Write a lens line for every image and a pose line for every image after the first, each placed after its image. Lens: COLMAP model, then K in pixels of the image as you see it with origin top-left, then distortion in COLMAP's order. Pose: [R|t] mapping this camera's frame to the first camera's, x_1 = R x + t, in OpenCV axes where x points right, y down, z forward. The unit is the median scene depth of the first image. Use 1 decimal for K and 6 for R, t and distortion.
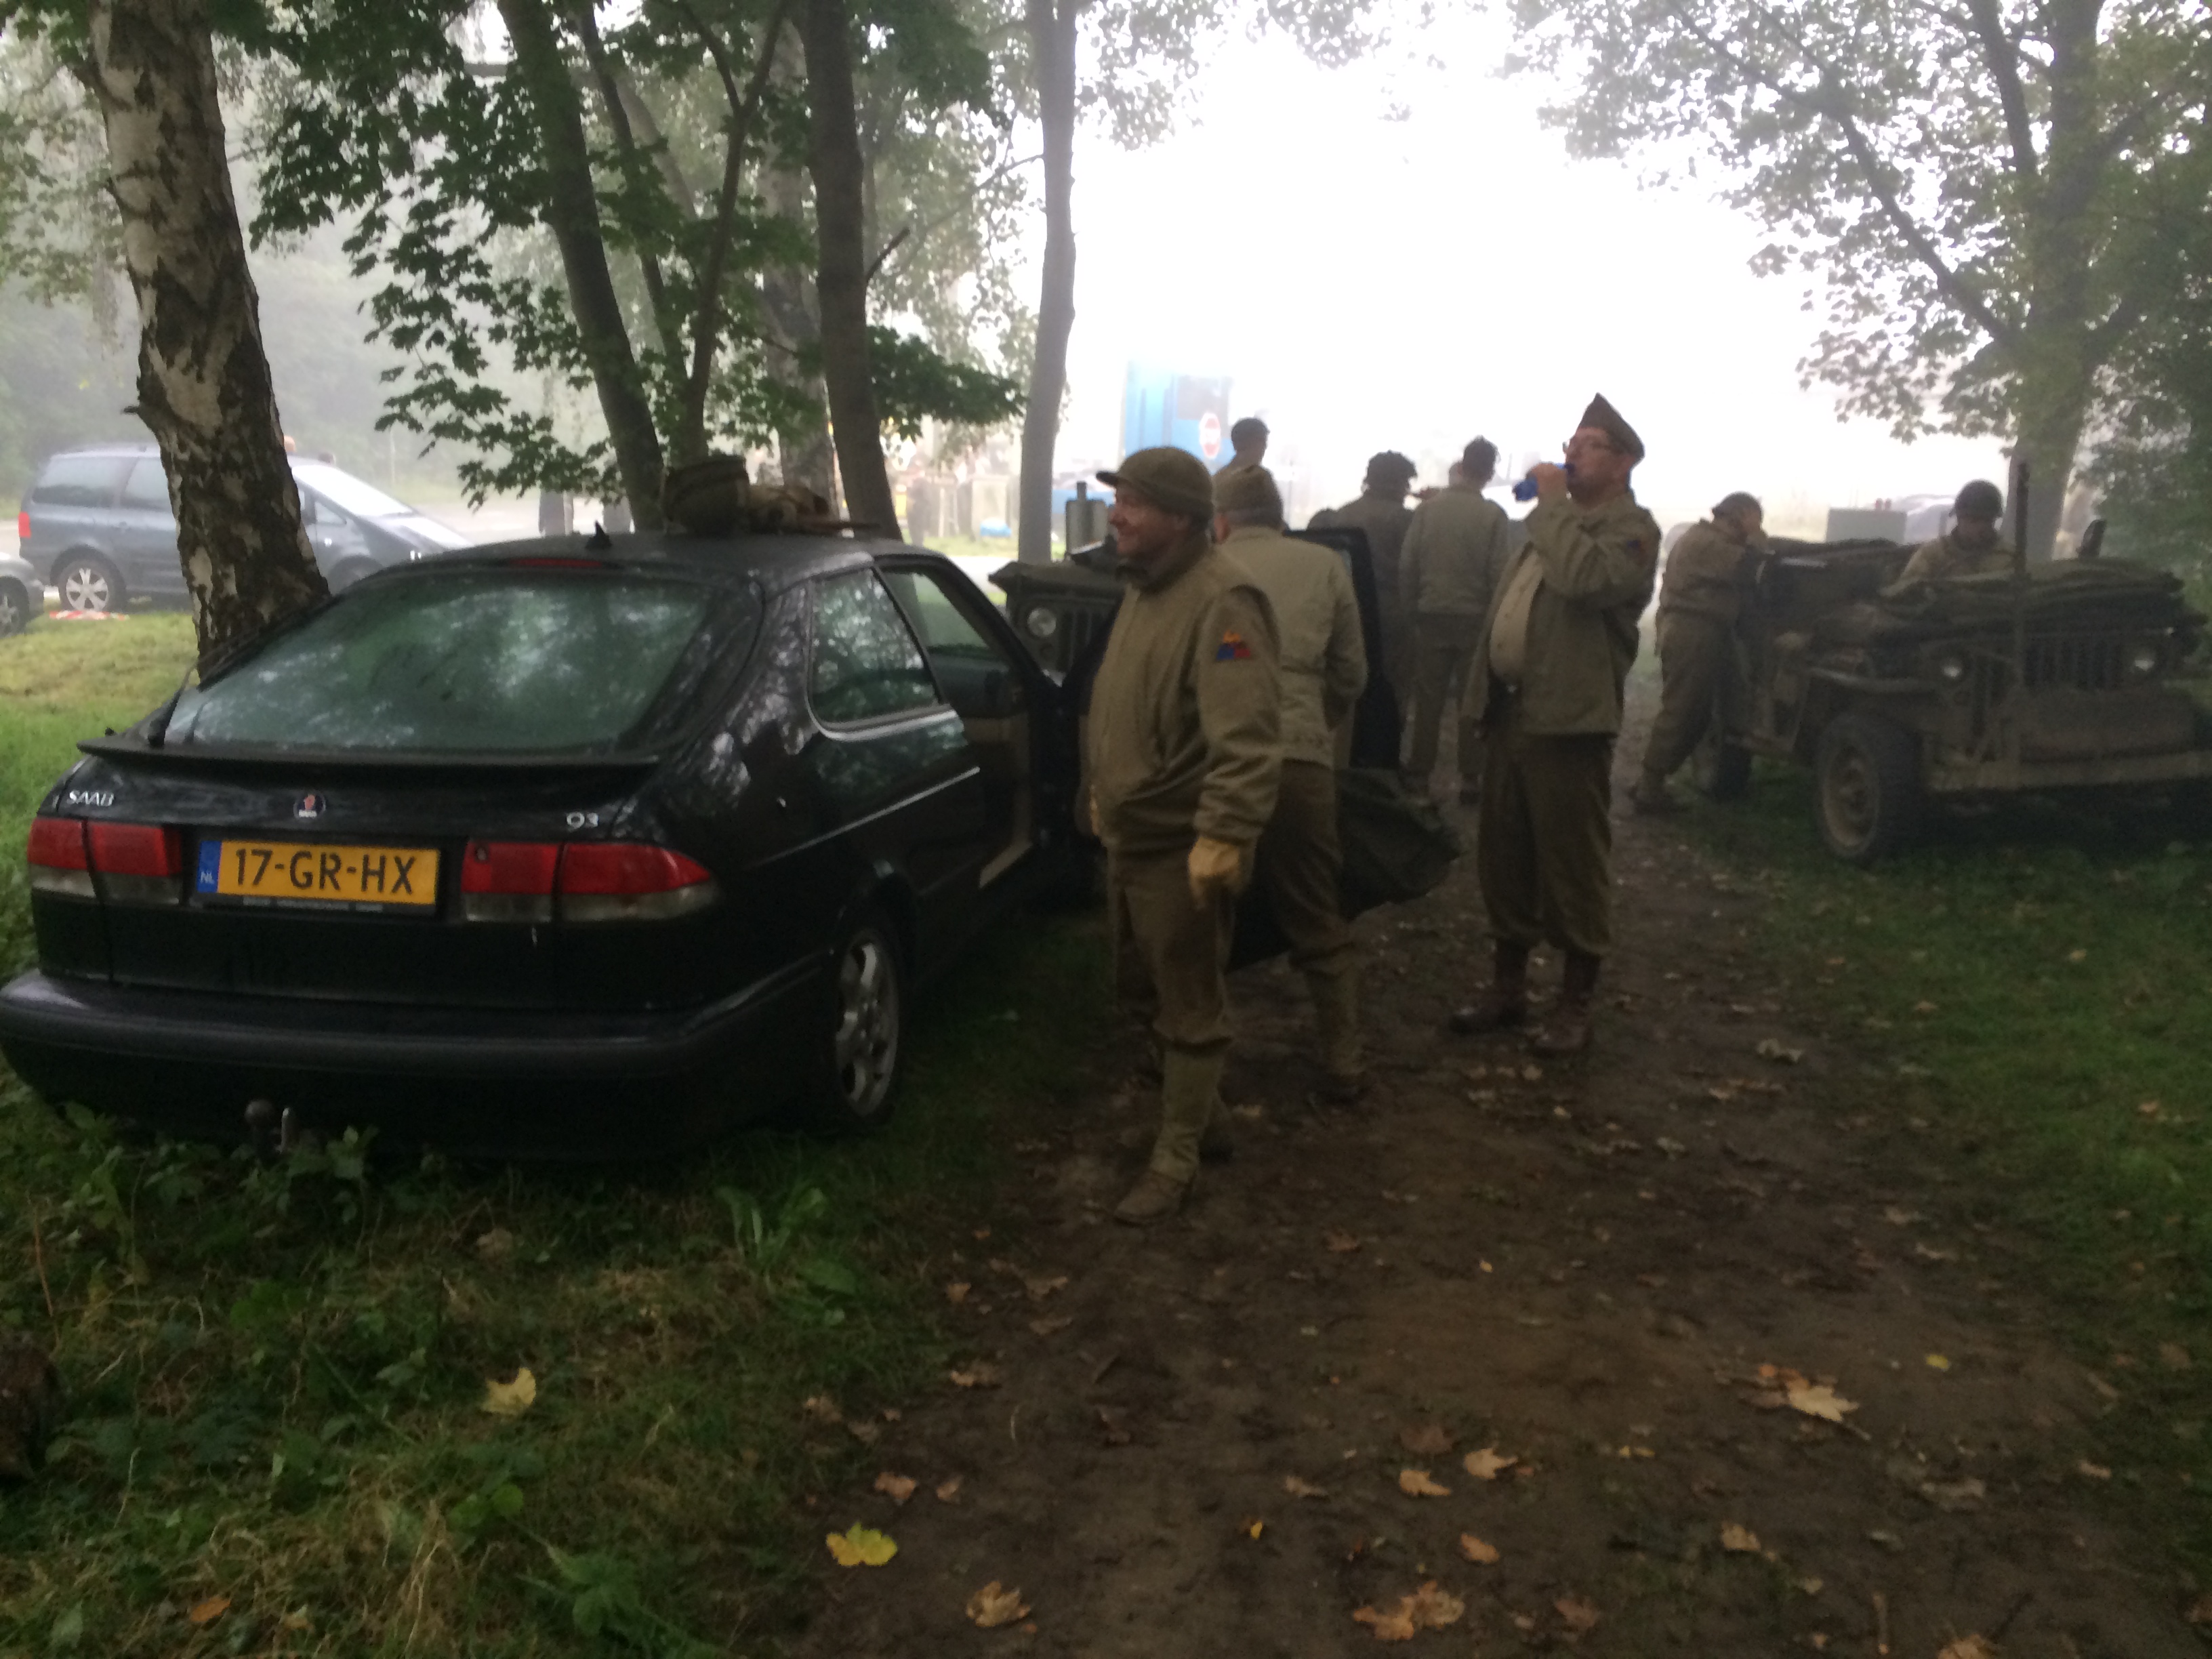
lens RADIAL K [[1928.3, 0, 1092.6], [0, 1928.3, 824.7], [0, 0, 1]] dist [0.009479, -0.006535]
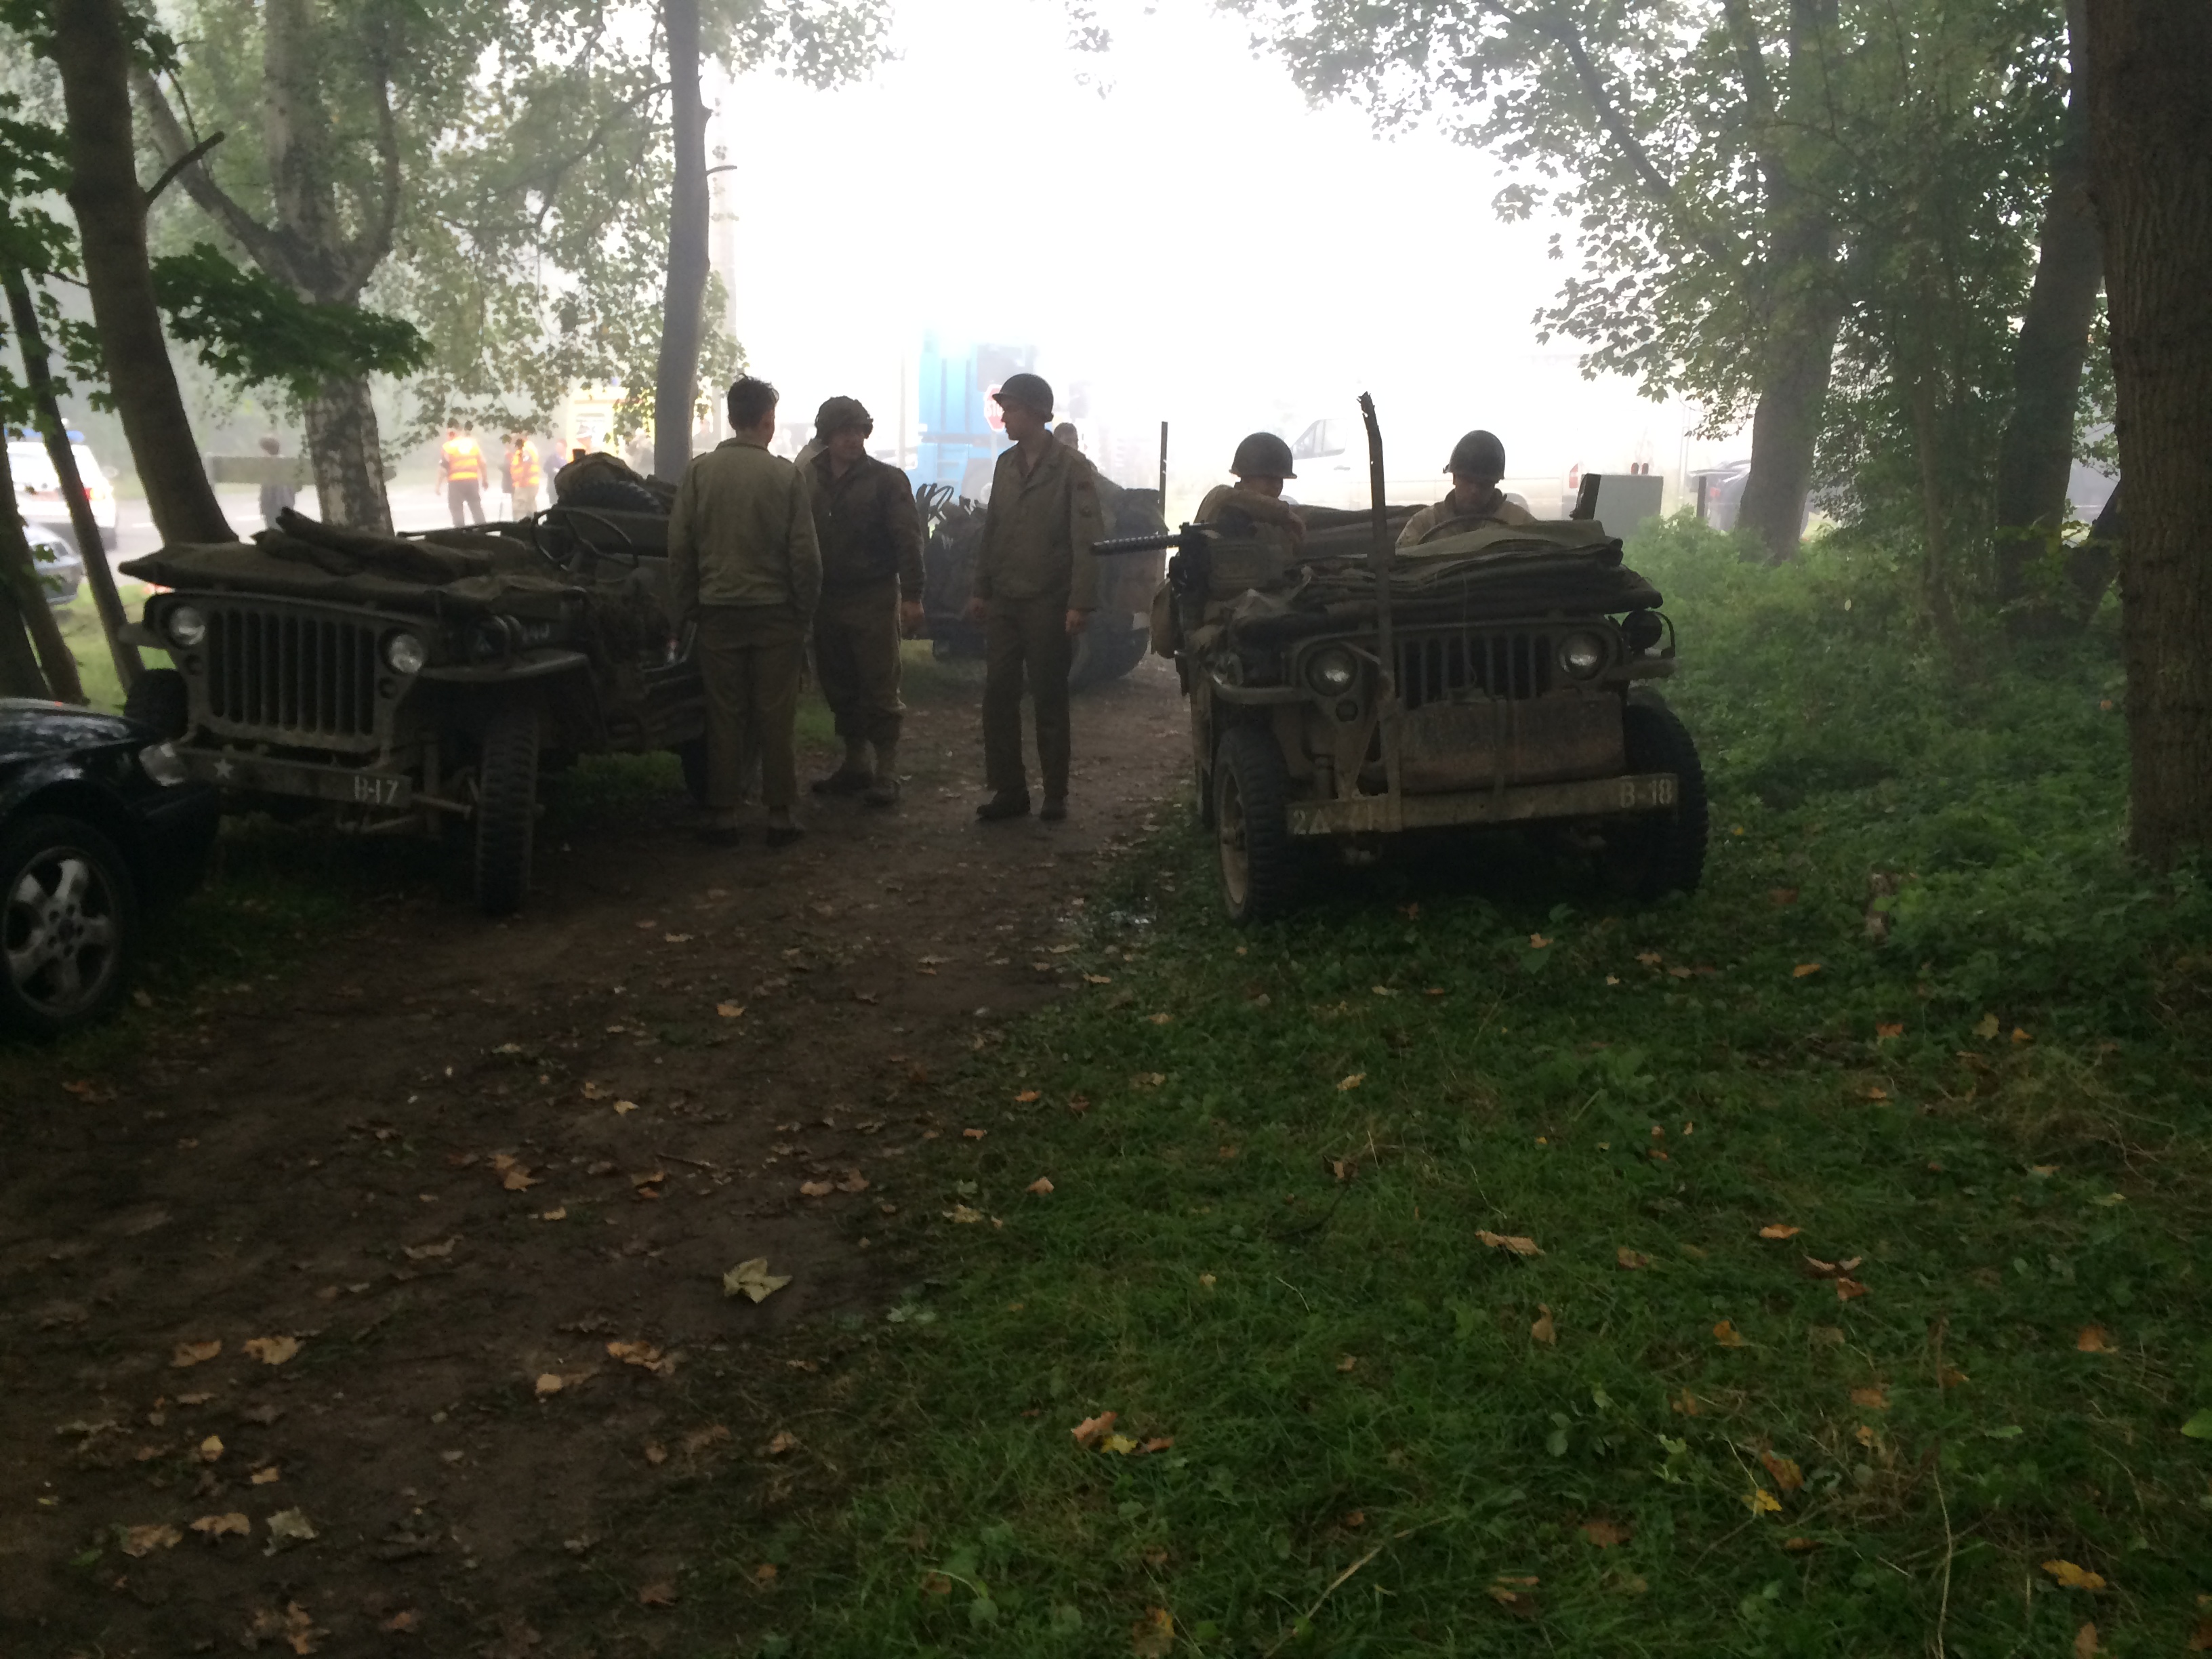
lens RADIAL K [[1928.3, 0, 1119.6], [0, 1928.3, 833.9], [0, 0, 1]] dist [0.009479, -0.006535]
pose [[0.999103, -0.020703, 0.036939, 0.127755], [0.020170, 0.999688, 0.014751, -0.011435], [-0.037233, -0.013993, 0.999209, 0.093299]]
